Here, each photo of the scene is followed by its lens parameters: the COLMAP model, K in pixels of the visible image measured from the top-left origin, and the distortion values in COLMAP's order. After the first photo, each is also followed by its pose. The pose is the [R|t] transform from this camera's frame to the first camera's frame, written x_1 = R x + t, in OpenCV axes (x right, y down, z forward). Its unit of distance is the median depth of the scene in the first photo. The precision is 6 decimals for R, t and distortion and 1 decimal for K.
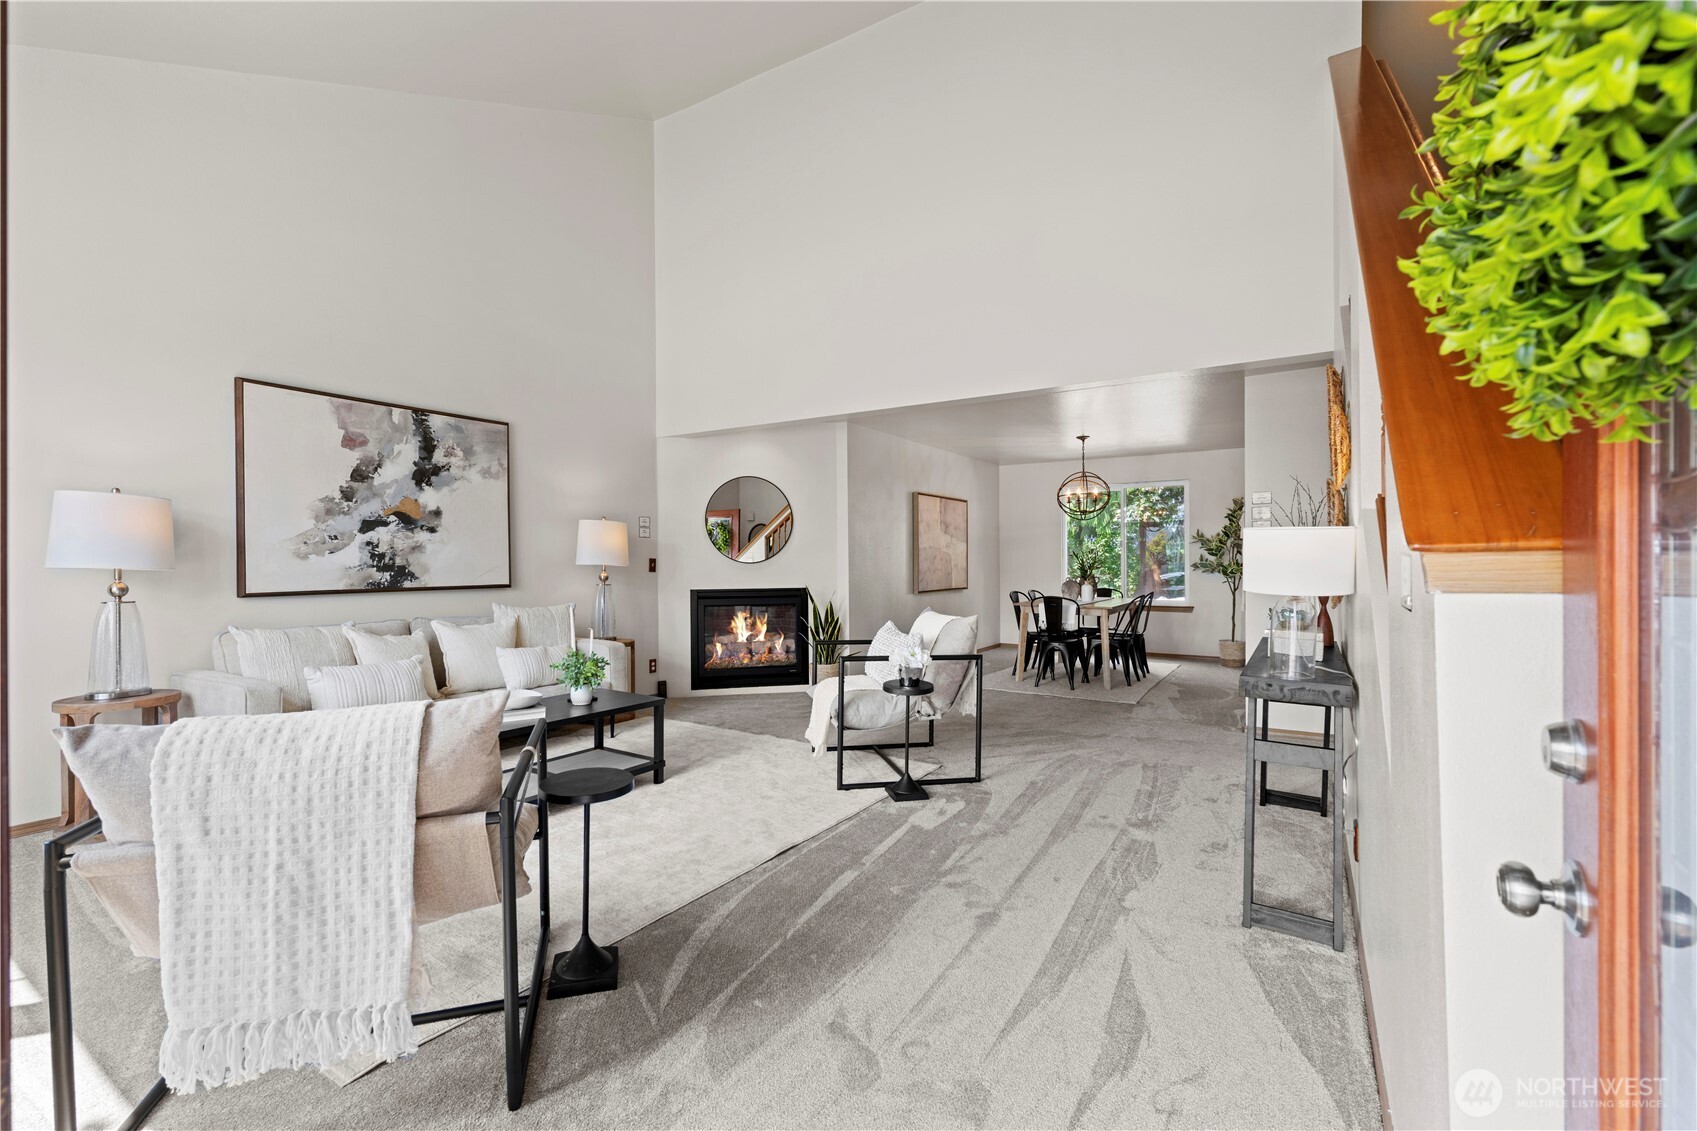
lens RADIAL K [[744.9, 0, 848.5], [0, 744.9, 565.5], [0, 0, 1]] dist [0.017199, -0.010437]
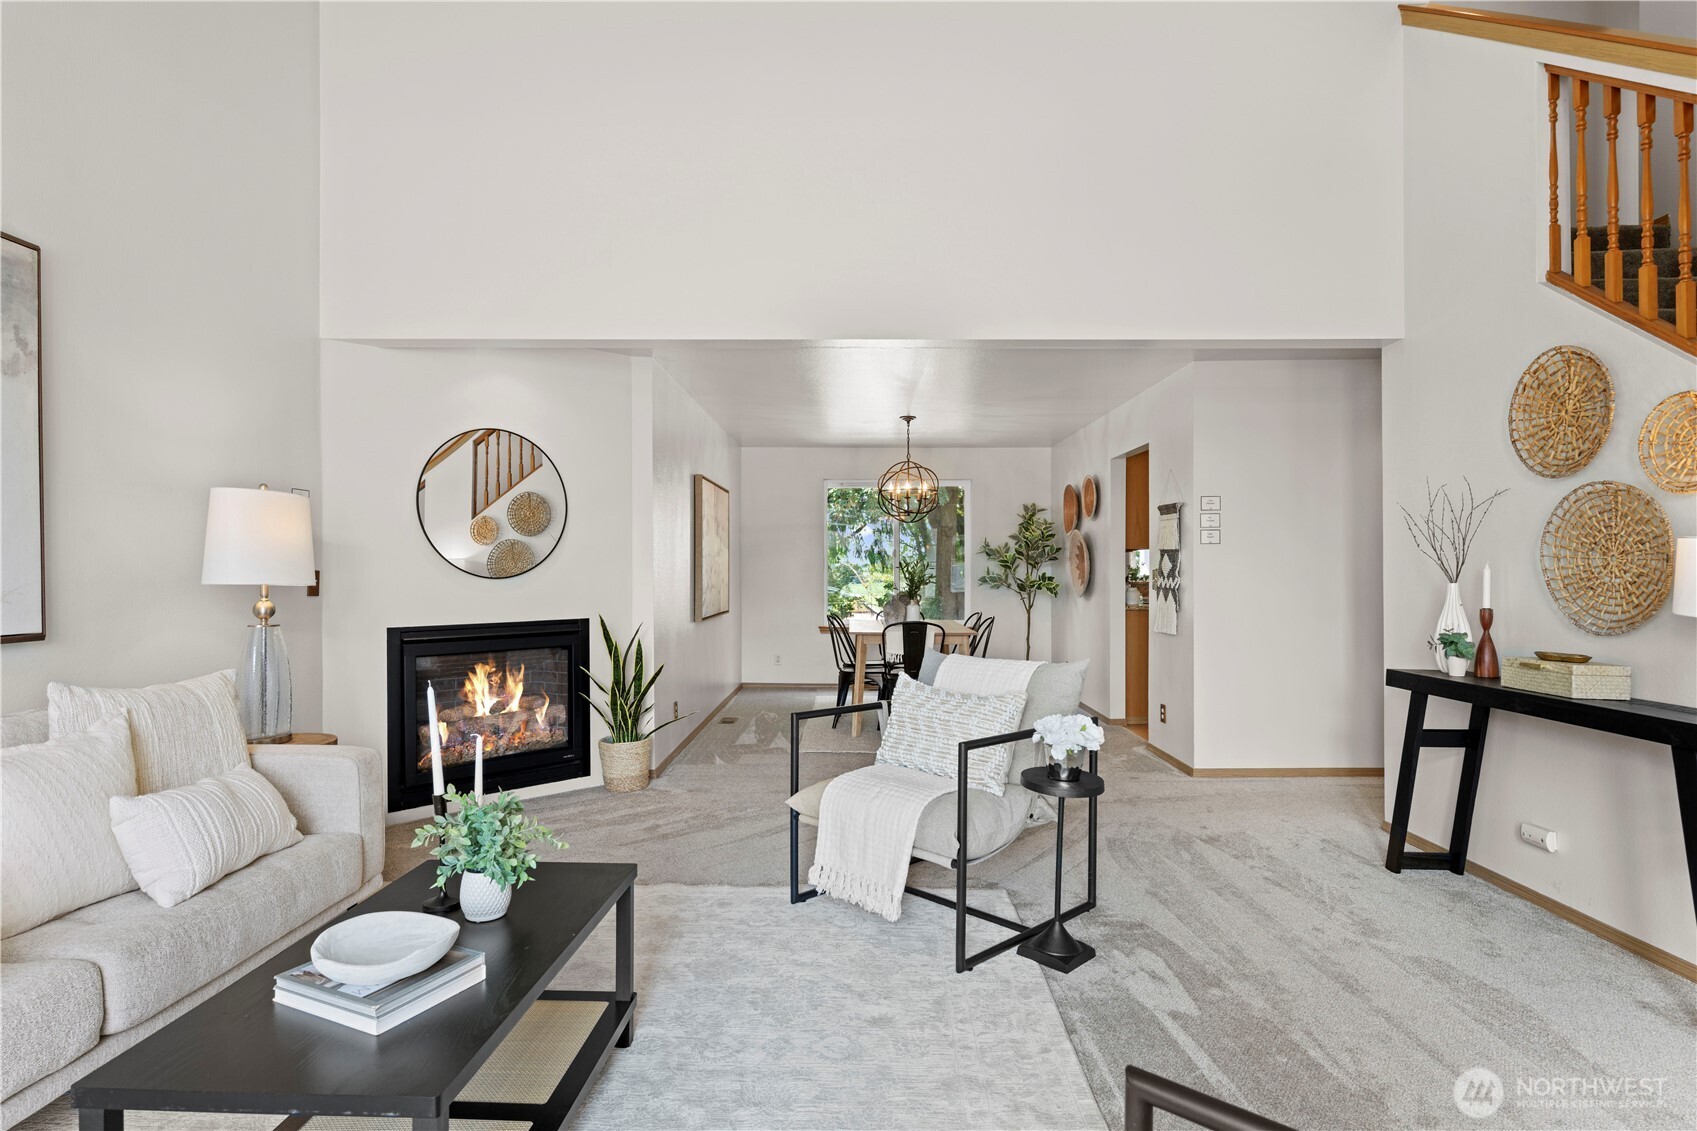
lens RADIAL K [[887.4, 0, 855.0], [0, 887.4, 574.3], [0, 0, 1]] dist [-0.000611, -0.000084]
pose [[0.844030, 0.000784, 0.536296, -0.336426], [0.000667, 0.999997, -0.002512, -0.005905], [-0.536296, 0.002478, 0.844026, 0.340785]]
